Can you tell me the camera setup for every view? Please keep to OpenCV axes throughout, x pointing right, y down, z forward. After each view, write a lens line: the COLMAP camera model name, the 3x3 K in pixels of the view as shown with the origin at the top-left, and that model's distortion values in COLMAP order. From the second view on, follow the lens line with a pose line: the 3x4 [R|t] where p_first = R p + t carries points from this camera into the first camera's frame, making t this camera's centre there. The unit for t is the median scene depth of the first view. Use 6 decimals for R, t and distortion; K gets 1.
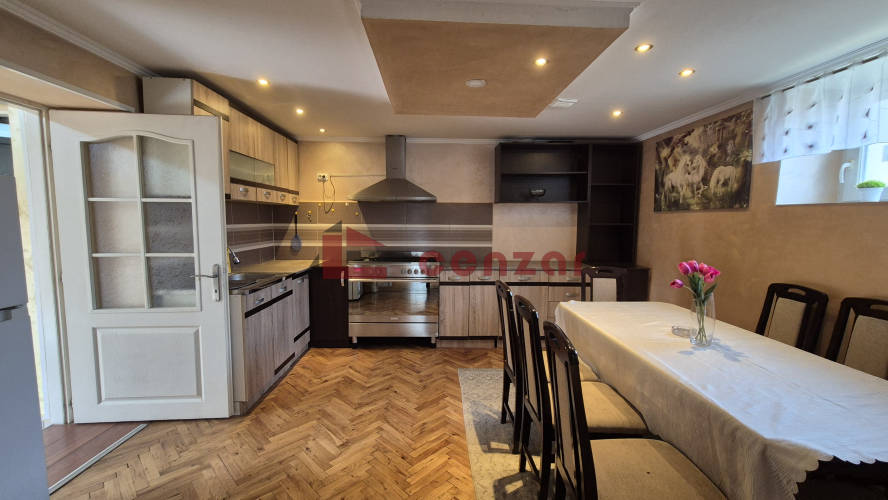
lens RADIAL K [[363.6, 0, 444.0], [0, 363.6, 250.0], [0, 0, 1]] dist [0.000034, 0.000273]
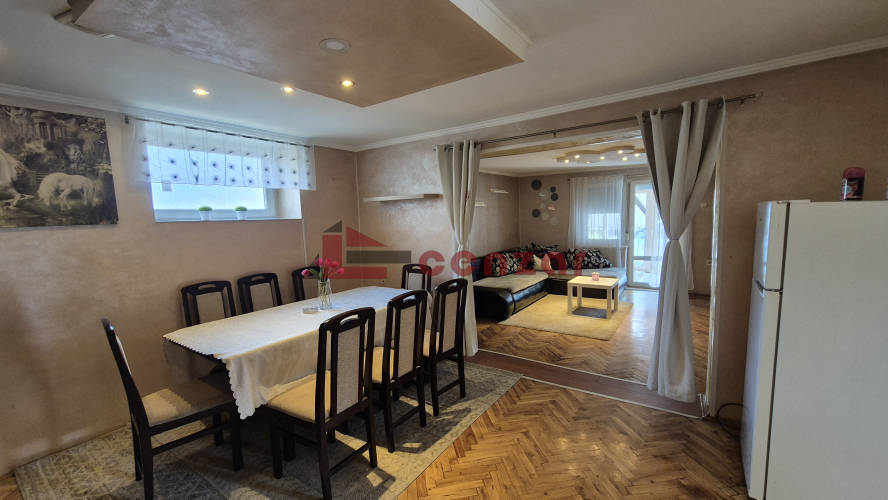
lens RADIAL K [[363.6, 0, 444.0], [0, 363.6, 250.0], [0, 0, 1]] dist [0.000034, 0.000273]
pose [[-0.796761, -0.044154, 0.602680, -0.349322], [0.073106, 0.982959, 0.168663, -0.120396], [-0.599857, 0.178444, -0.779955, 1.009446]]
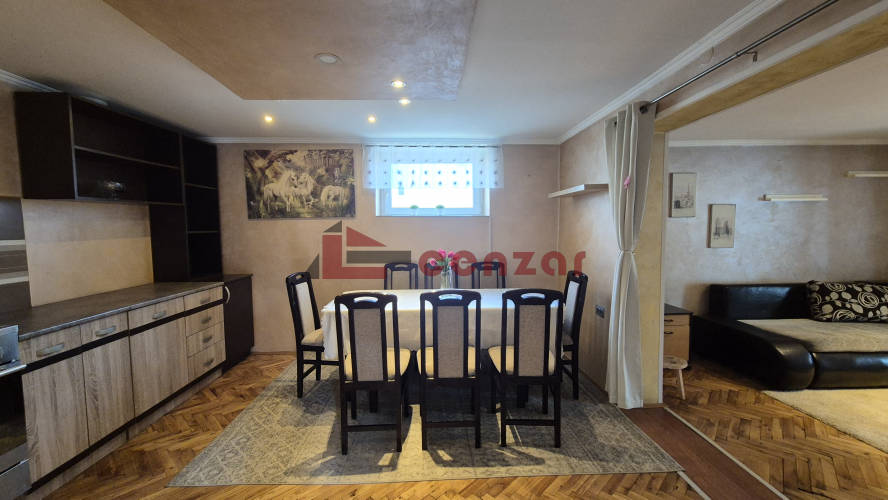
lens RADIAL K [[363.6, 0, 444.0], [0, 363.6, 250.0], [0, 0, 1]] dist [0.000034, 0.000273]
pose [[0.000035, -0.074365, 0.997231, -0.515729], [0.092868, 0.992922, 0.074040, -0.048488], [-0.995678, 0.092608, 0.006941, 0.525268]]
